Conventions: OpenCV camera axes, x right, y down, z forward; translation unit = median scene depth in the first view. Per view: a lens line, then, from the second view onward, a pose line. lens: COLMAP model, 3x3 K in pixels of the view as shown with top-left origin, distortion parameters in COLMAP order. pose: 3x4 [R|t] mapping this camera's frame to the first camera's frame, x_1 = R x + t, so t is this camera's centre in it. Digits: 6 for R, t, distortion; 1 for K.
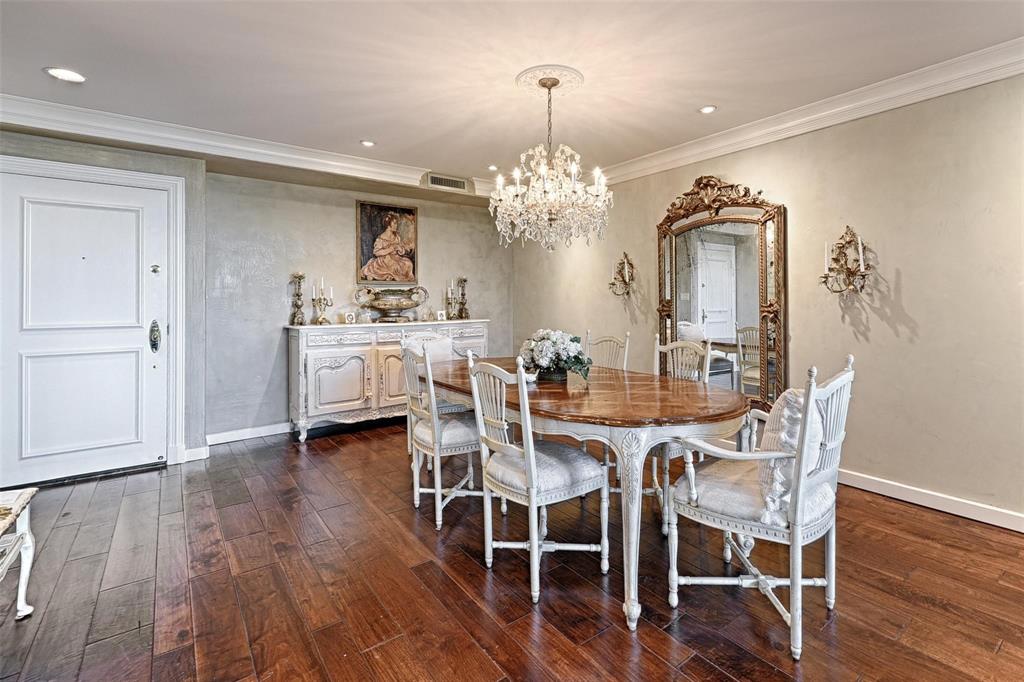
lens RADIAL K [[474.8, 0, 509.5], [0, 474.8, 298.0], [0, 0, 1]] dist [0.001939, -0.000251]
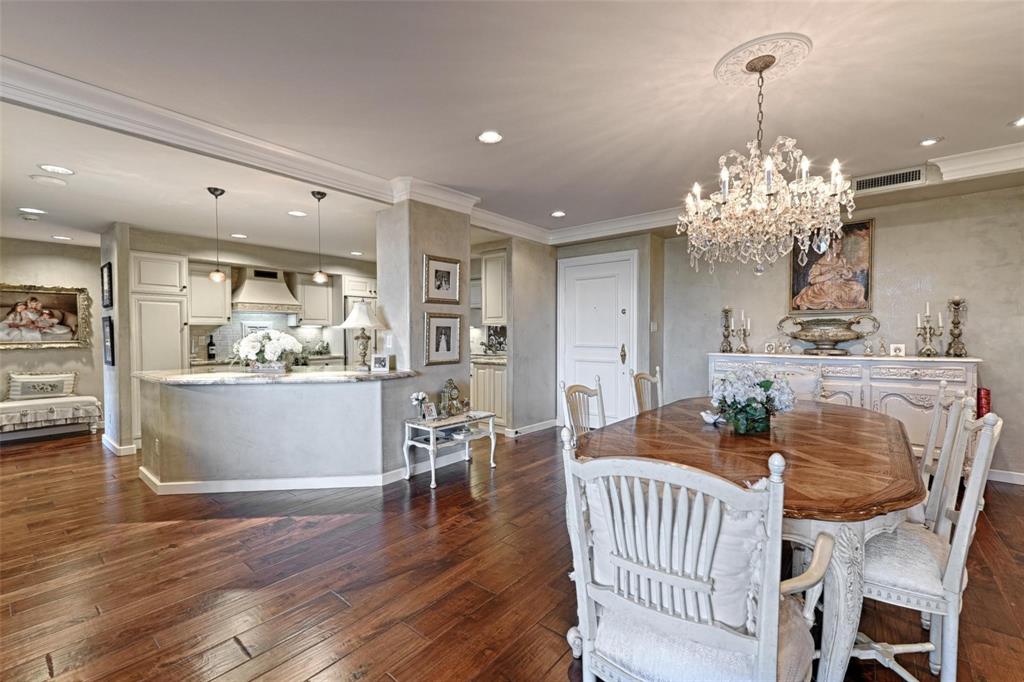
lens RADIAL K [[419.0, 0, 523.9], [0, 419.0, 341.0], [0, 0, 1]] dist [0.000229, 0.000027]
pose [[0.257652, 0.024977, -0.965915, 0.383952], [0.008029, 0.999576, 0.027989, -0.002882], [0.966204, -0.014966, 0.257342, 0.238340]]
